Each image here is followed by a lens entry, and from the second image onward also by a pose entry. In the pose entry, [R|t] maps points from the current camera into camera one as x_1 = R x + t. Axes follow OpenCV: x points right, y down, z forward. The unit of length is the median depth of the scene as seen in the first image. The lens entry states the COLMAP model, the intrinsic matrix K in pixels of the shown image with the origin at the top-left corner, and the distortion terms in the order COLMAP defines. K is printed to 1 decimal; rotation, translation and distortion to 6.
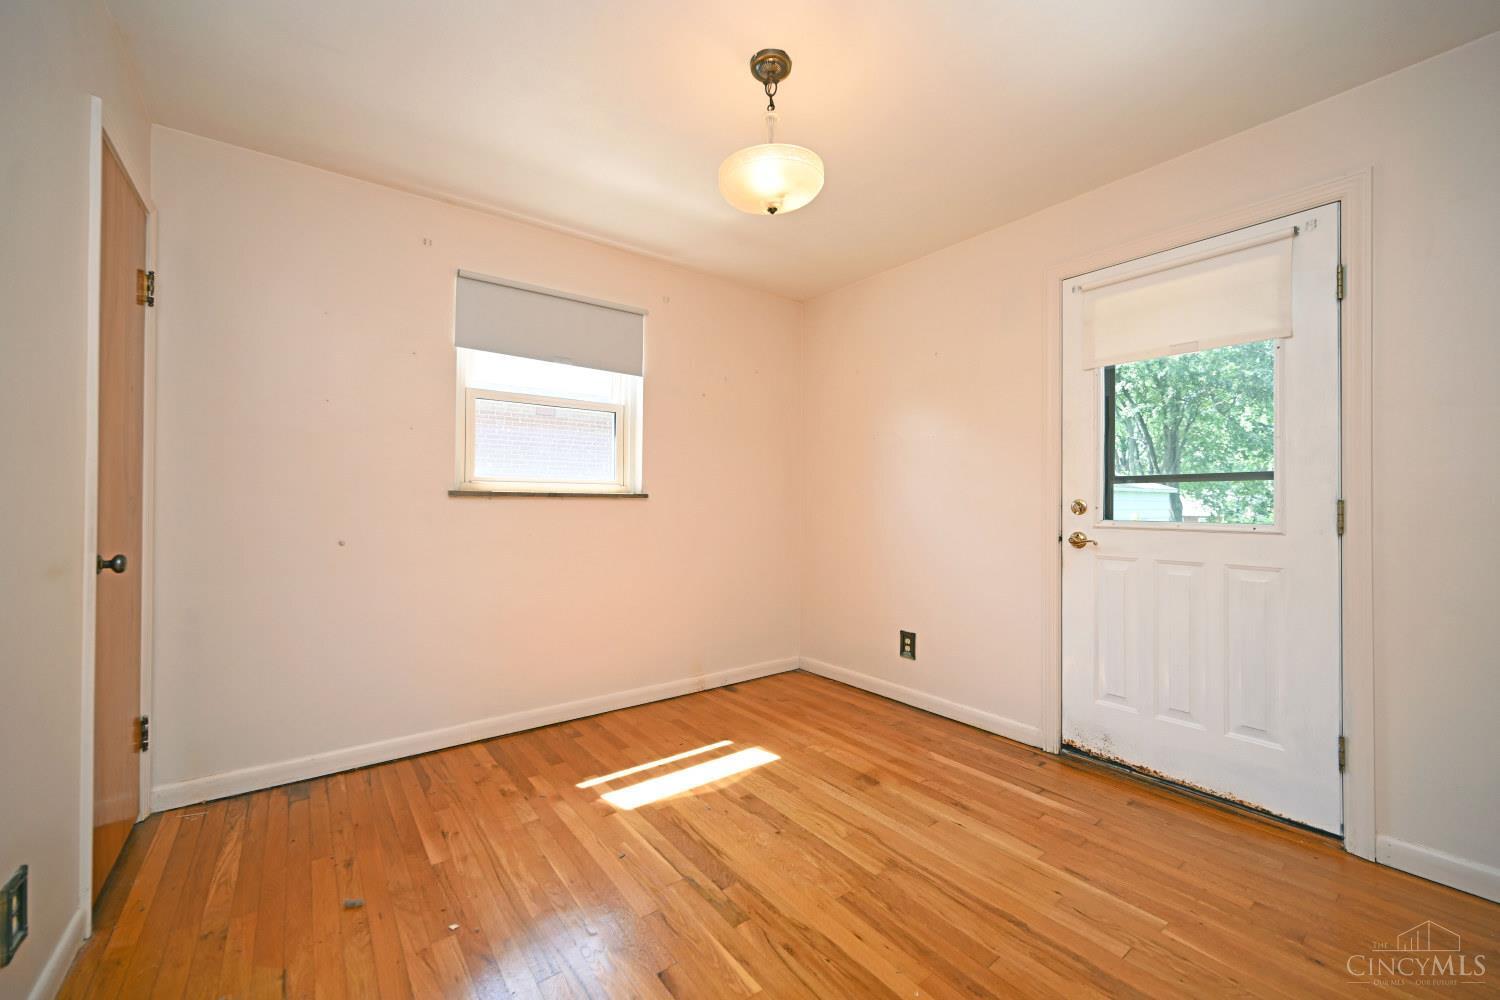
lens RADIAL K [[594.1, 0, 750.0], [0, 594.1, 500.0], [0, 0, 1]] dist [-0.000718, -0.000083]
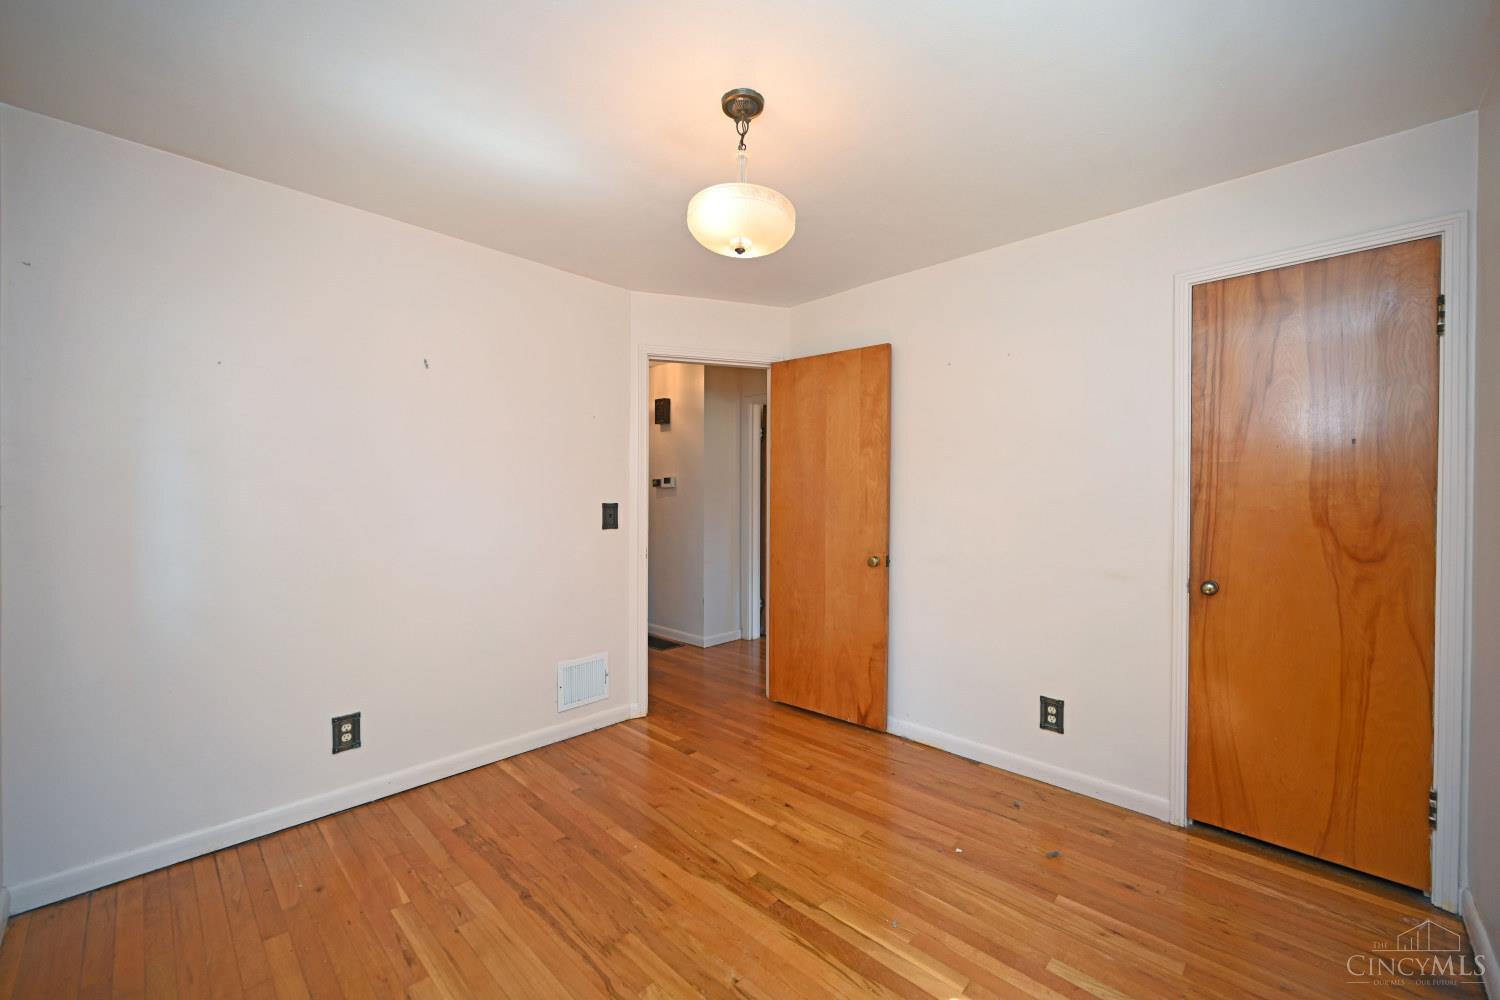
lens RADIAL K [[594.1, 0, 750.0], [0, 594.1, 500.0], [0, 0, 1]] dist [-0.000718, -0.000083]
pose [[-0.988240, -0.005007, -0.152832, 0.173088], [-0.005901, 0.999968, 0.005397, -0.088549], [0.152800, 0.006236, -0.988237, 2.025832]]
